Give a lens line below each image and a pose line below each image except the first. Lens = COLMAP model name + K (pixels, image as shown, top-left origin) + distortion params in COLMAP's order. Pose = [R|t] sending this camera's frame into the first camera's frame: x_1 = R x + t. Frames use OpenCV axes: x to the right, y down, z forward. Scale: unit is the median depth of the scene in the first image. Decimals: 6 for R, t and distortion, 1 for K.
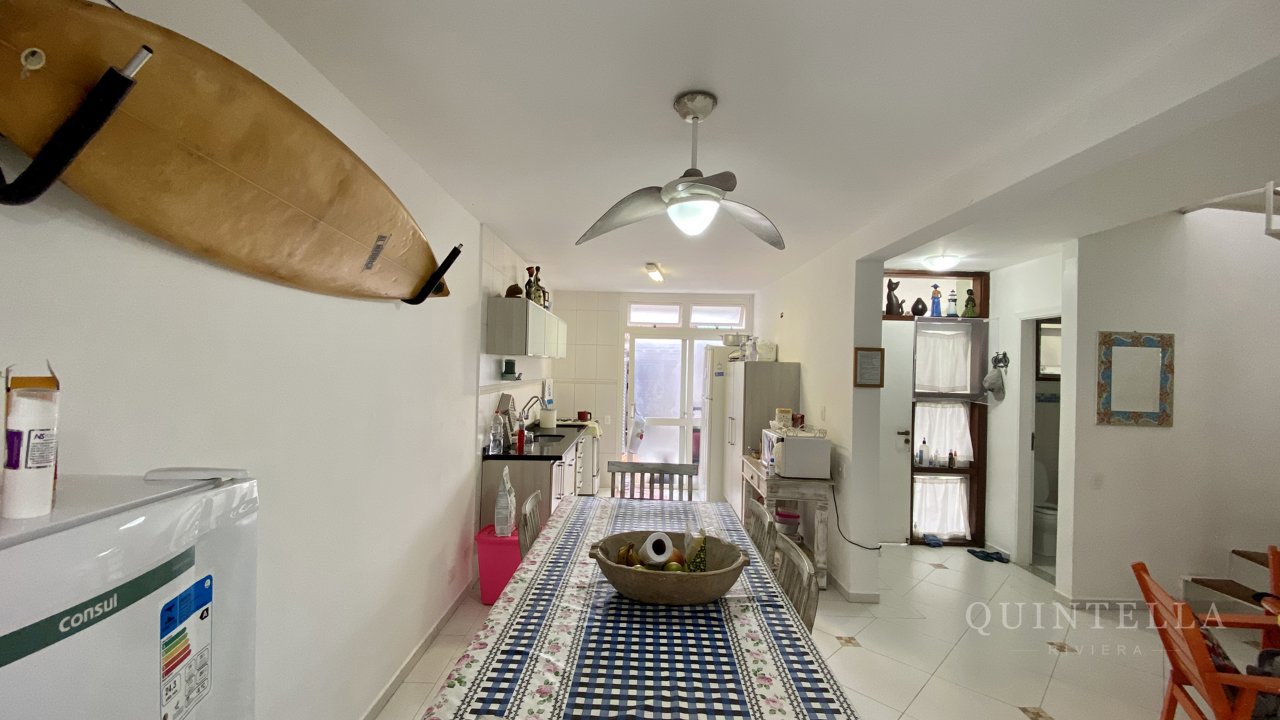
lens RADIAL K [[507.6, 0, 642.7], [0, 507.6, 358.2], [0, 0, 1]] dist [-0.000187, -0.013114]
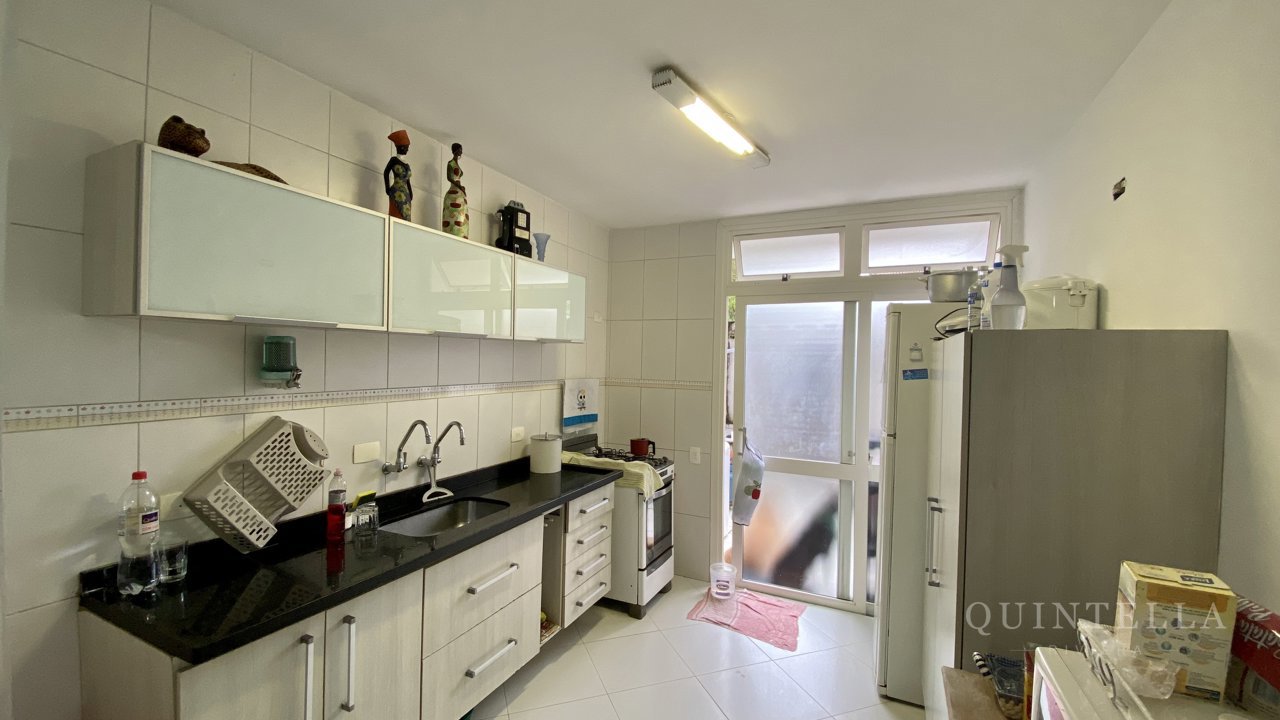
lens RADIAL K [[517.8, 0, 642.2], [0, 517.8, 362.0], [0, 0, 1]] dist [0.043368, -0.030329]
pose [[0.905654, -0.004183, -0.423998, 0.116545], [0.010308, 0.999873, 0.012155, 0.013015], [0.423893, -0.015379, 0.905582, 0.469395]]
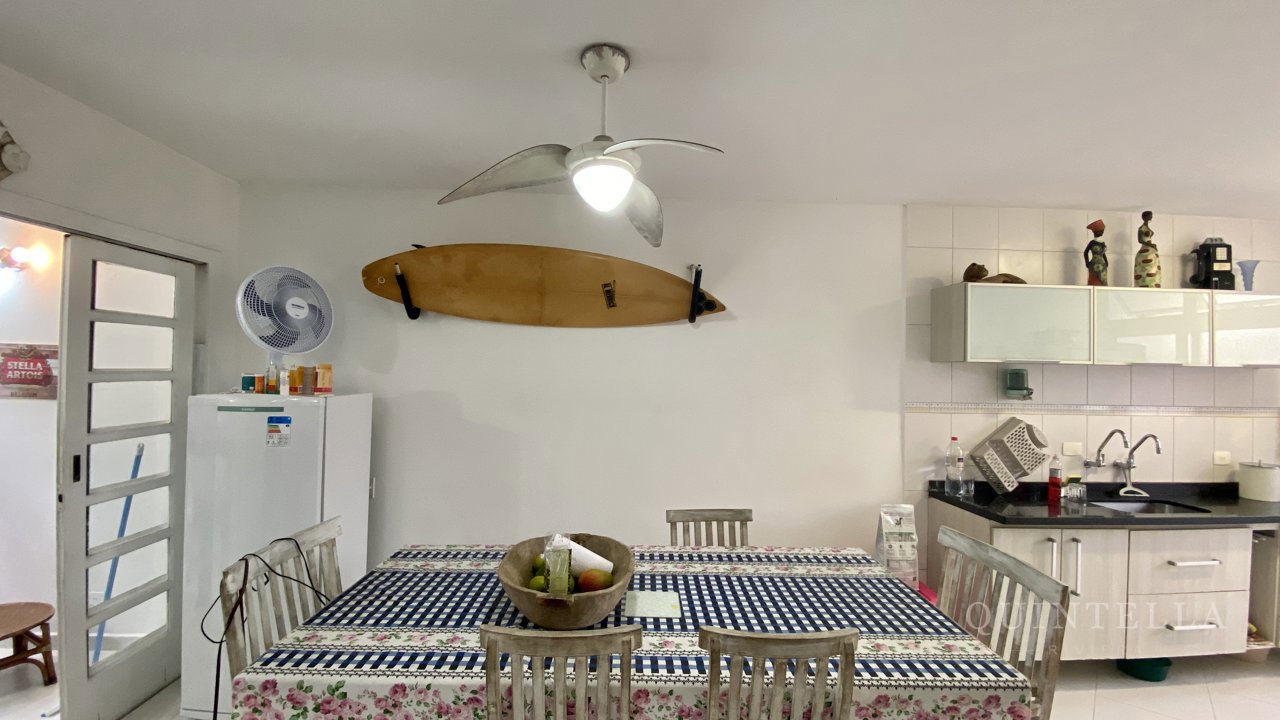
lens RADIAL K [[517.8, 0, 642.2], [0, 517.8, 362.0], [0, 0, 1]] dist [0.043368, -0.030329]
pose [[0.047727, -0.044203, -0.997882, 0.274484], [0.000606, 0.999021, -0.044224, 0.014788], [0.998860, 0.001506, 0.047707, 0.286484]]
